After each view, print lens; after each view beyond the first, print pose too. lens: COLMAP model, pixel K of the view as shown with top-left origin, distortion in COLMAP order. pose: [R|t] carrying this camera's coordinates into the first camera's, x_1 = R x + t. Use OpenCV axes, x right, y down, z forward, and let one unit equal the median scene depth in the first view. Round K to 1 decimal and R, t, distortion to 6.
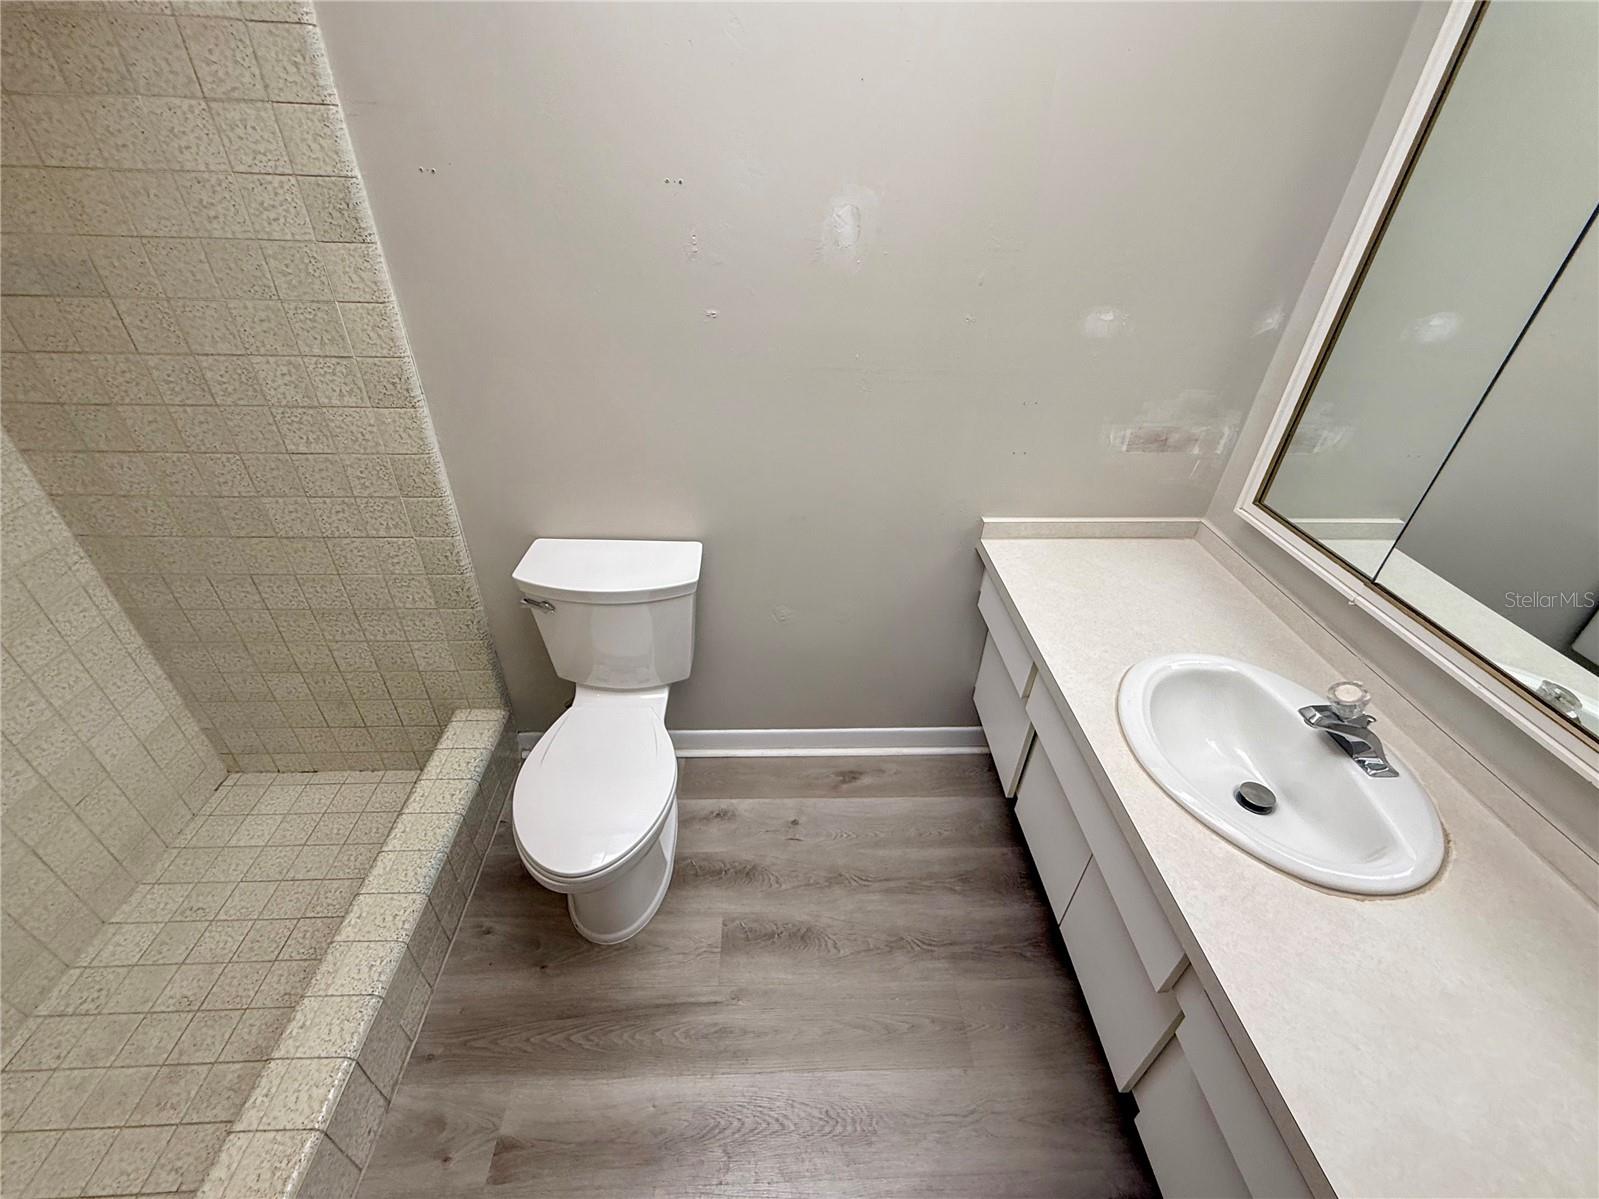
lens RADIAL K [[659.5, 0, 794.1], [0, 659.5, 593.0], [0, 0, 1]] dist [0.001308, -0.000080]
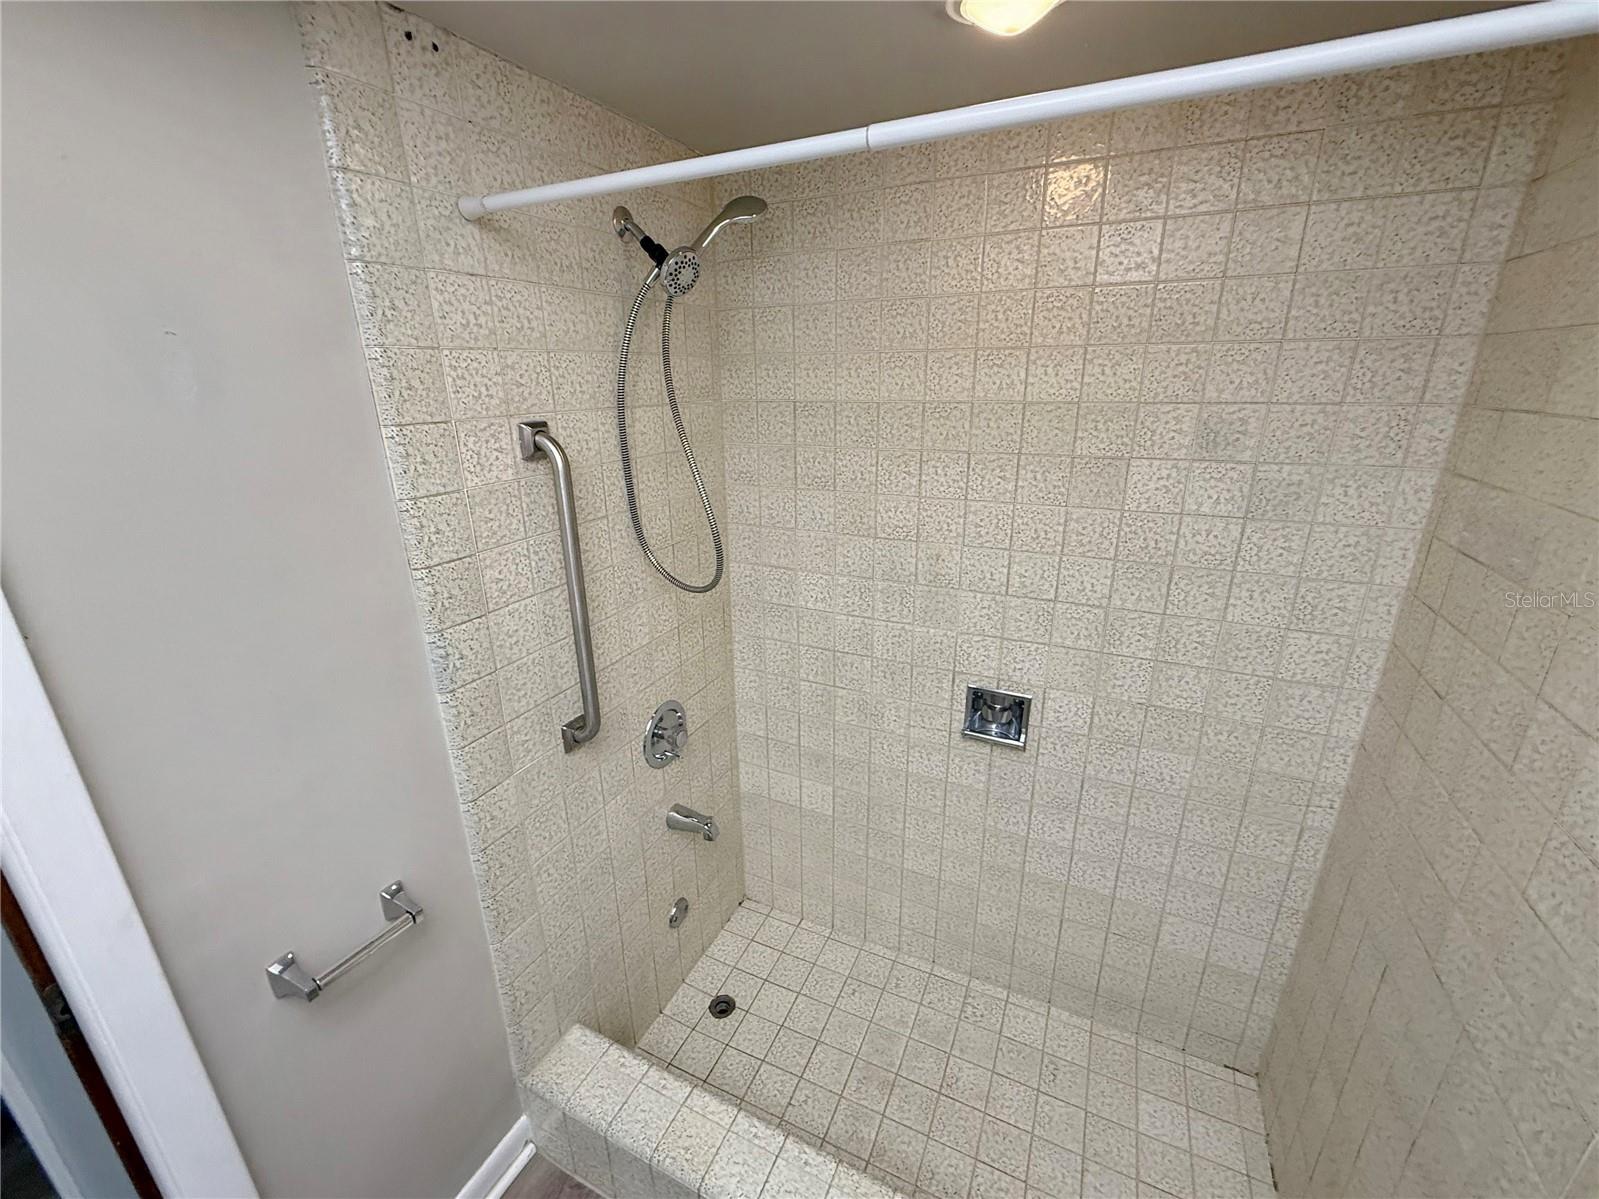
lens RADIAL K [[659.5, 0, 795.6], [0, 659.5, 600.1], [0, 0, 1]] dist [0.001308, -0.000080]
pose [[-0.476121, 0.268026, -0.837539, -0.103623], [-0.489993, 0.710008, 0.505763, -0.339684], [0.730217, 0.651192, -0.206719, 0.498230]]
